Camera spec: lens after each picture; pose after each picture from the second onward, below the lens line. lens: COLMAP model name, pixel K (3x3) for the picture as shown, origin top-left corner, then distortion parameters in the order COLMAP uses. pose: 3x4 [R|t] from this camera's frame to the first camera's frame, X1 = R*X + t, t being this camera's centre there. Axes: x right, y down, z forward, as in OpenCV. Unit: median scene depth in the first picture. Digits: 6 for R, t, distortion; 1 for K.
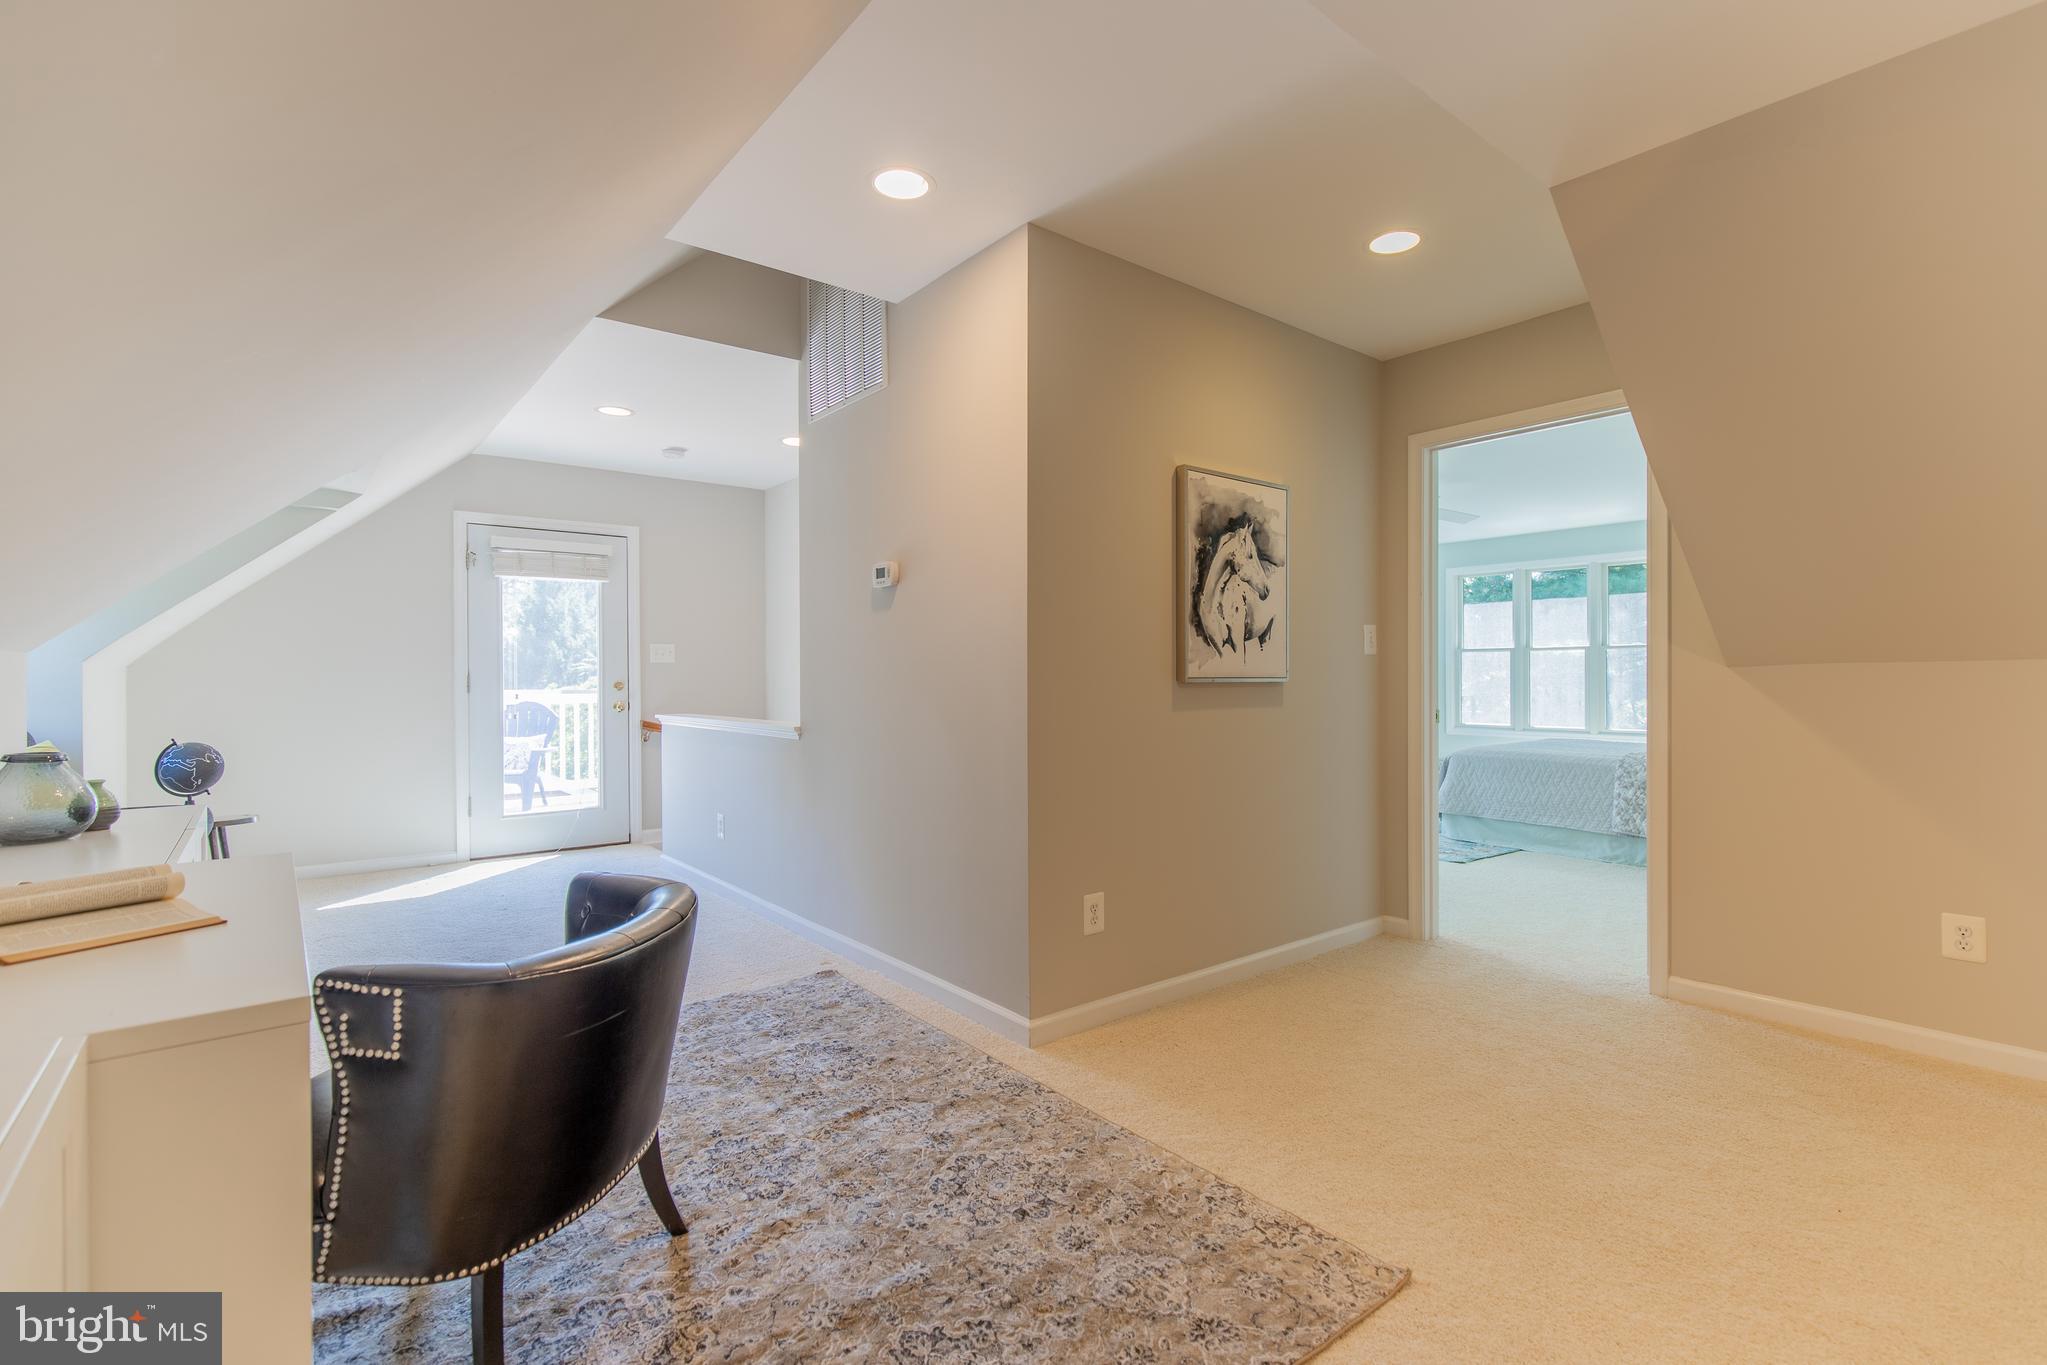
lens RADIAL K [[950.2, 0, 1033.4], [0, 950.2, 679.1], [0, 0, 1]] dist [0.016795, 0.000013]
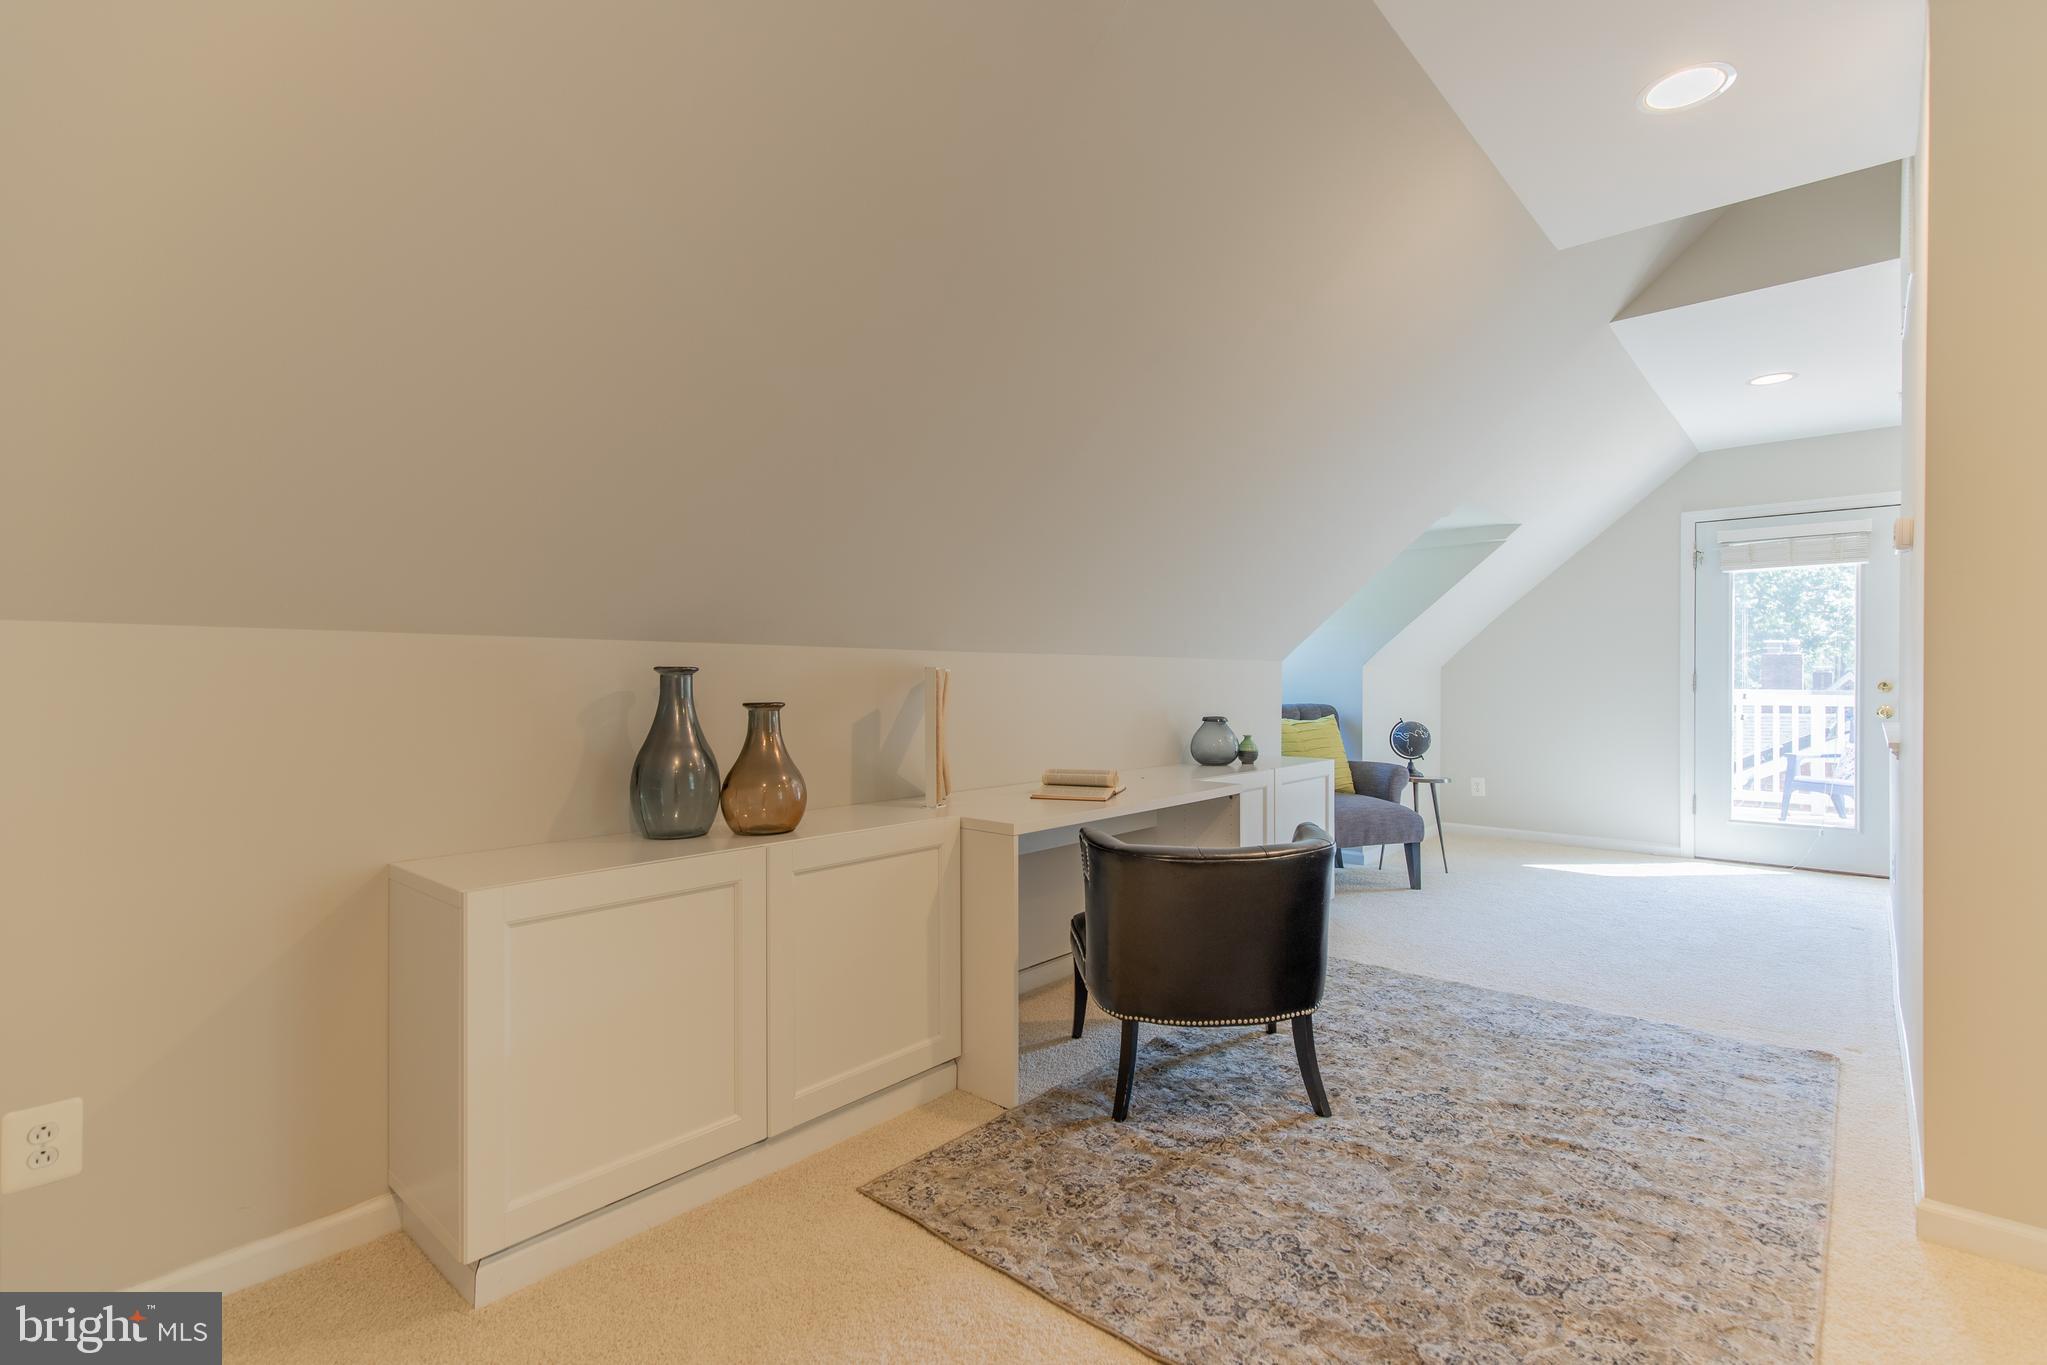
lens RADIAL K [[950.2, 0, 1033.4], [0, 950.2, 679.1], [0, 0, 1]] dist [0.016795, 0.000013]
pose [[0.174817, 0.005394, -0.984586, 0.427103], [-0.003994, 0.999981, 0.004769, -0.000926], [0.984593, 0.003099, 0.174836, 0.214484]]
